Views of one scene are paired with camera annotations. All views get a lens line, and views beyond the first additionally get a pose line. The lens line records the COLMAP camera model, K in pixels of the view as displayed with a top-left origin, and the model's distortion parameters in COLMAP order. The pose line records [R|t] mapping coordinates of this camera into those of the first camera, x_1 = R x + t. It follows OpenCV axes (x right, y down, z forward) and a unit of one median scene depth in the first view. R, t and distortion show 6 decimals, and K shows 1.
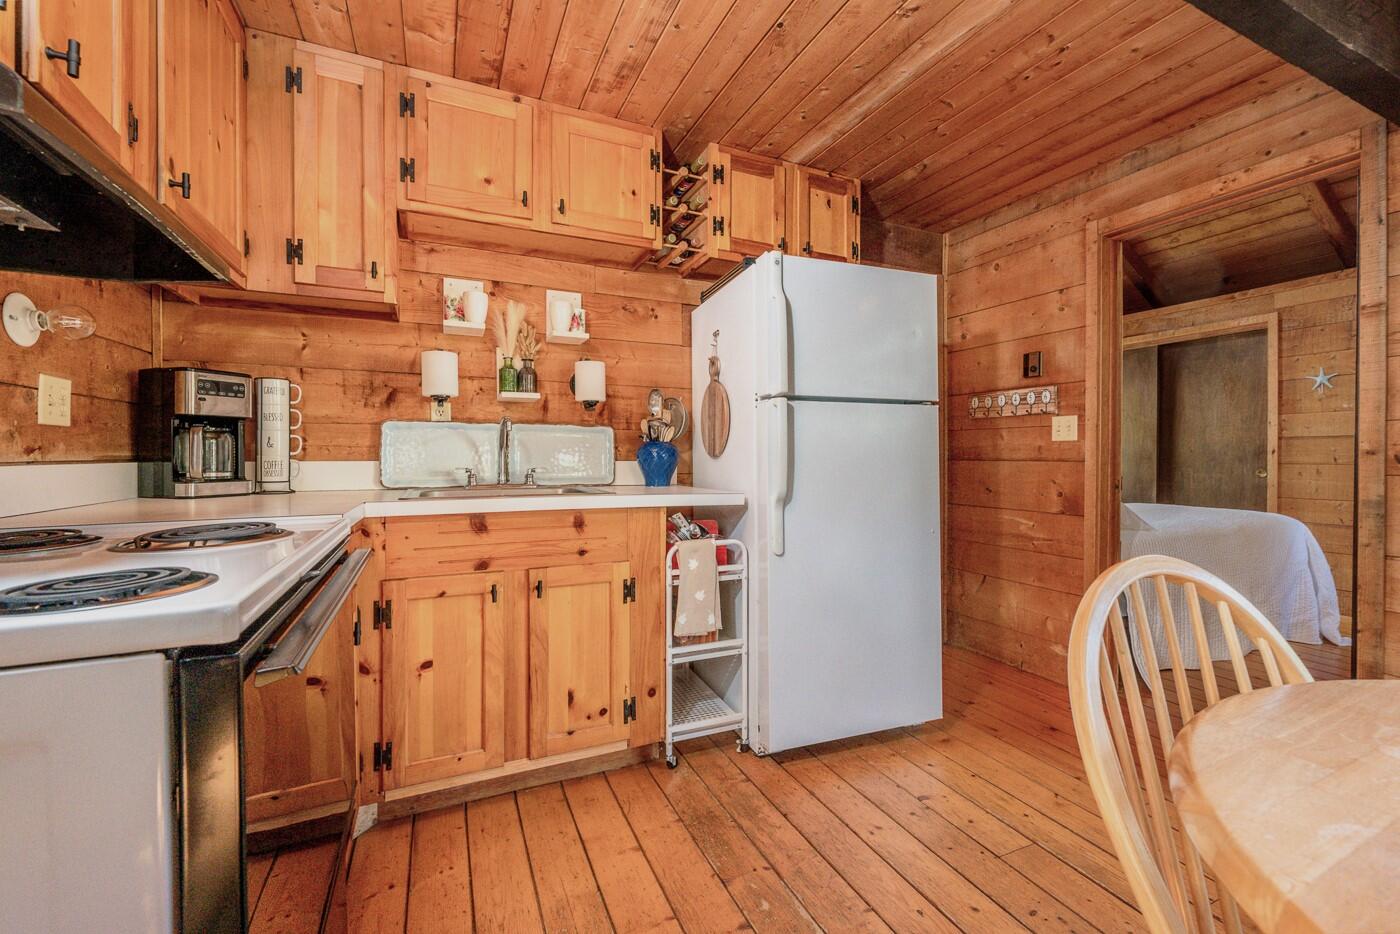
lens RADIAL K [[564.9, 0, 701.8], [0, 564.9, 461.4], [0, 0, 1]] dist [-0.013568, -0.000218]
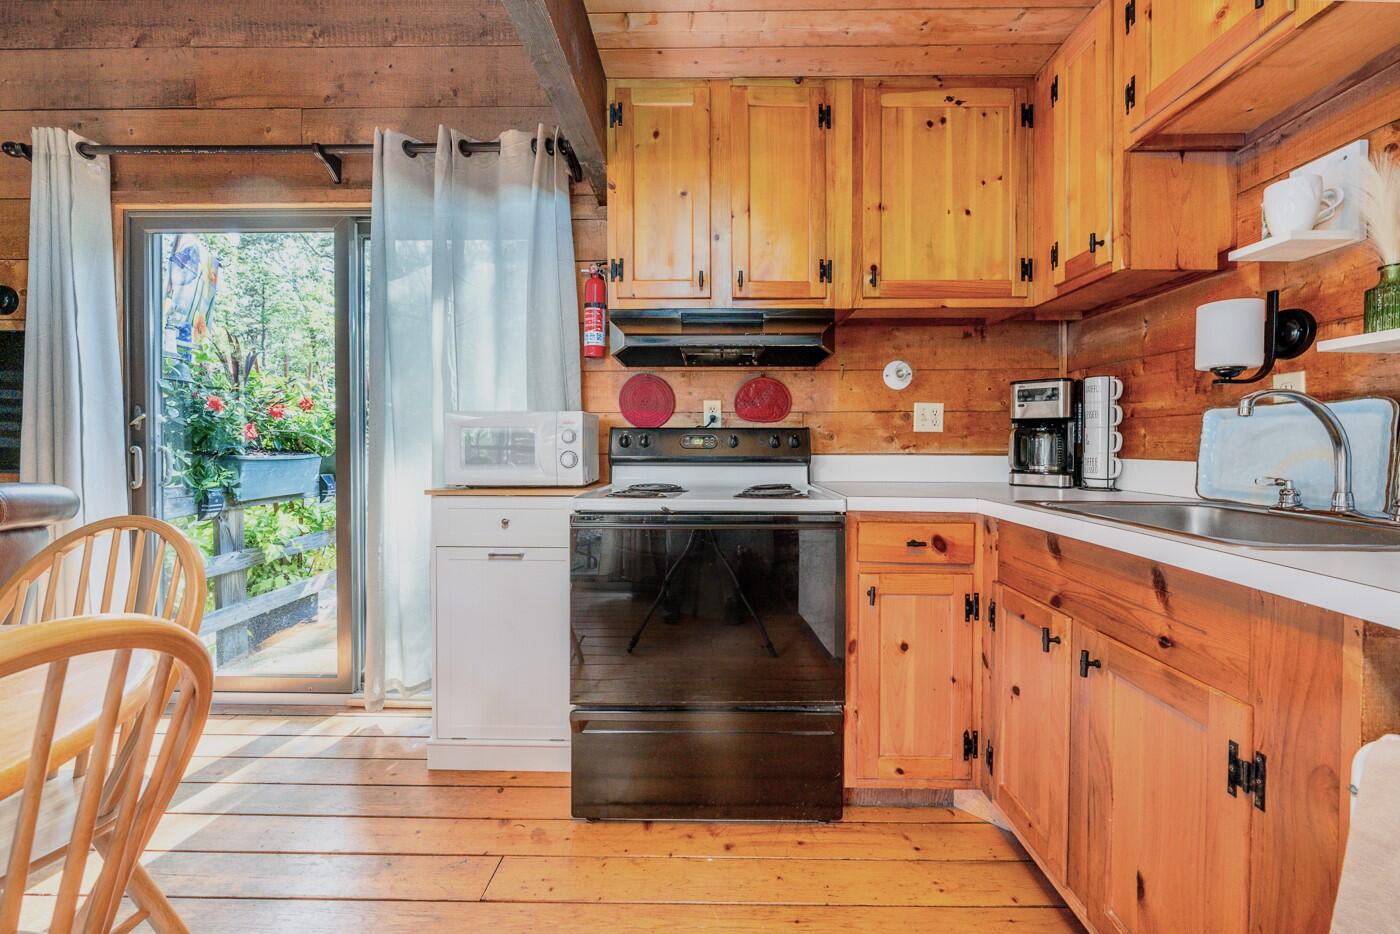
lens RADIAL K [[564.9, 0, 729.4], [0, 564.9, 452.9], [0, 0, 1]] dist [-0.013568, -0.000218]
pose [[-0.435509, 0.016162, -0.900039, 0.466251], [-0.014612, 0.999580, 0.025020, -0.027323], [0.900066, 0.024048, -0.435090, 0.898165]]
